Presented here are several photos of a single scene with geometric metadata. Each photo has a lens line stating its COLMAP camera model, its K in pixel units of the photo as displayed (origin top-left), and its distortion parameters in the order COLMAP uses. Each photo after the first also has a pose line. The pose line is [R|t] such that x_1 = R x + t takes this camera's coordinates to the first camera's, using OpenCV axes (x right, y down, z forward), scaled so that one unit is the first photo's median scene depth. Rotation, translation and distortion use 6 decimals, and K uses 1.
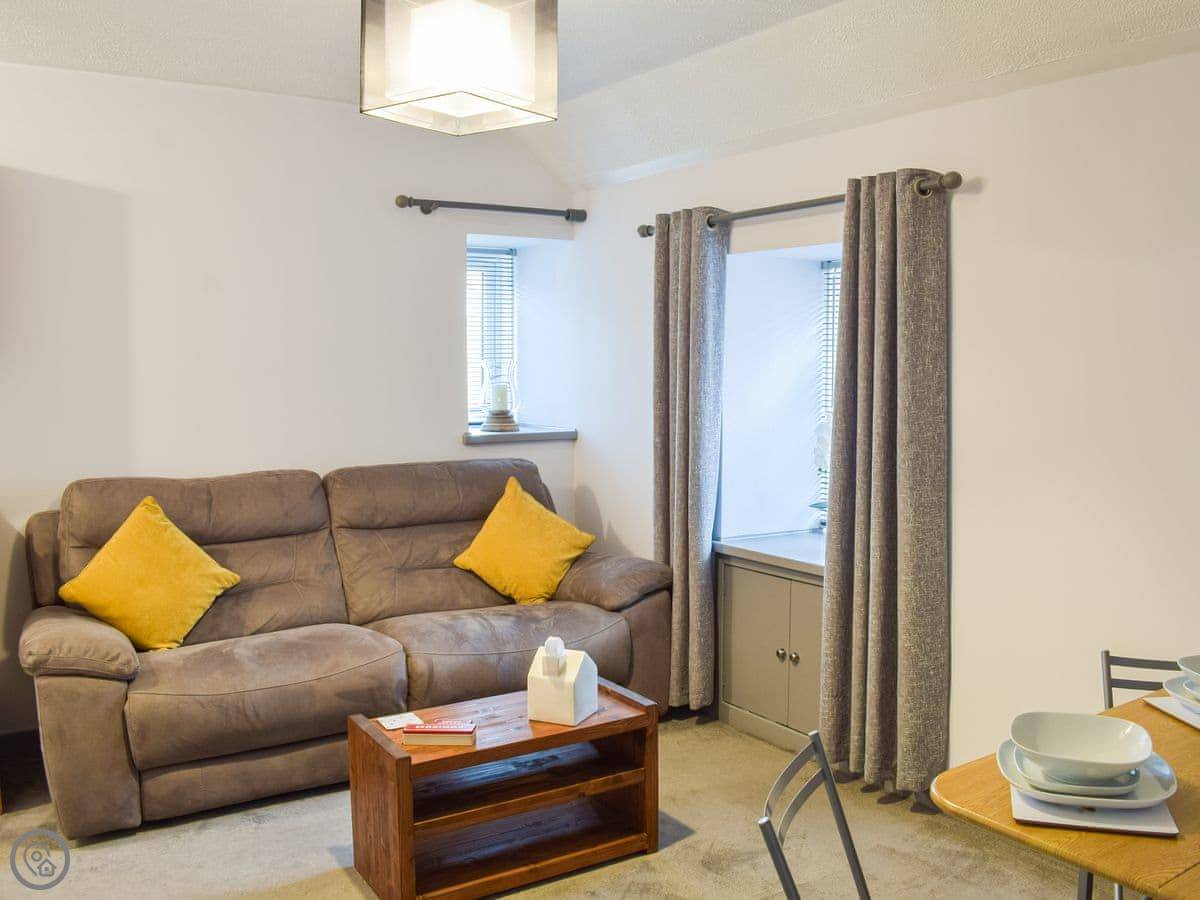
lens RADIAL K [[1086.6, 0, 600.0], [0, 1086.6, 450.0], [0, 0, 1]] dist [-0.001044, -0.000063]
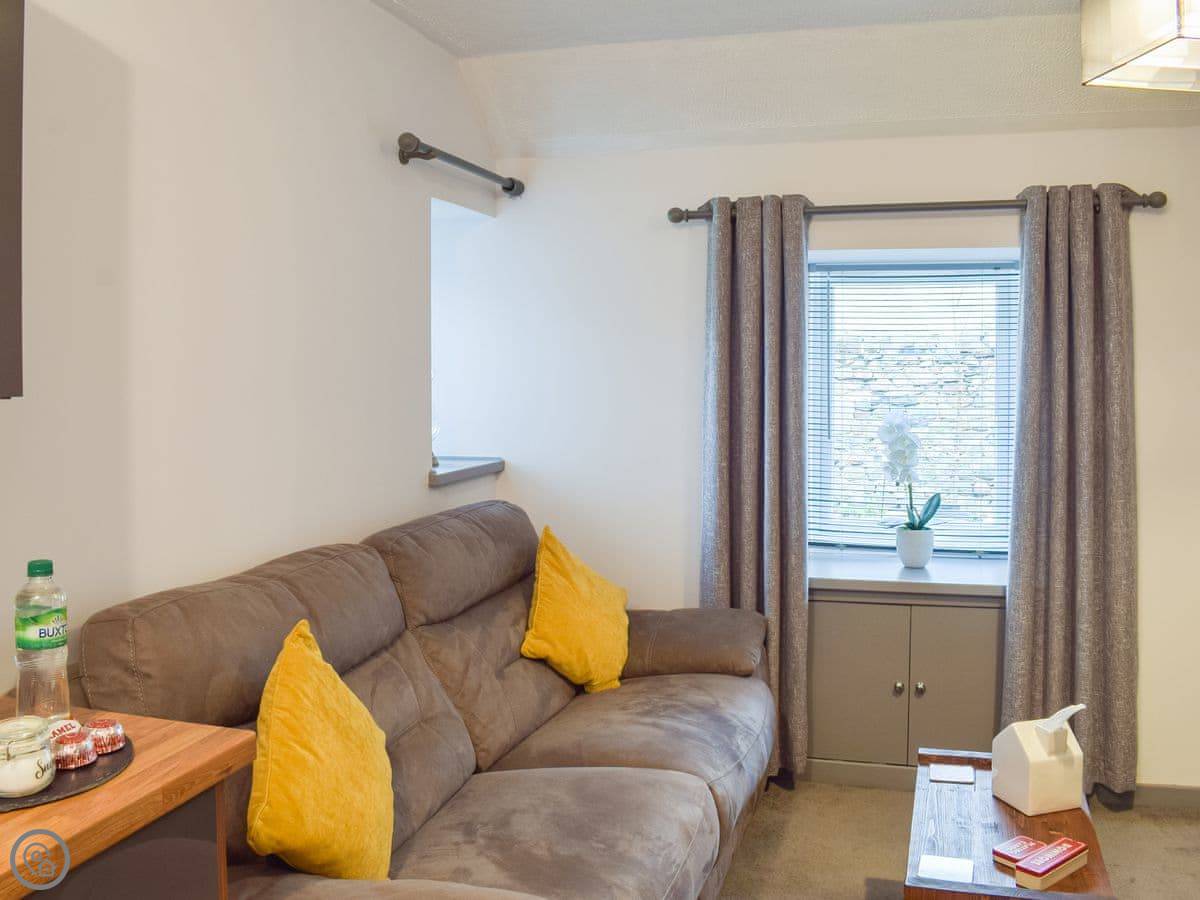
lens RADIAL K [[1139.2, 0, 600.3], [0, 1139.2, 412.5], [0, 0, 1]] dist [-0.003711, -0.119768]
pose [[0.746585, -0.030181, 0.664605, -0.618147], [0.057842, 0.998132, -0.019649, -0.038420], [-0.662771, 0.053112, 0.746936, 0.413540]]
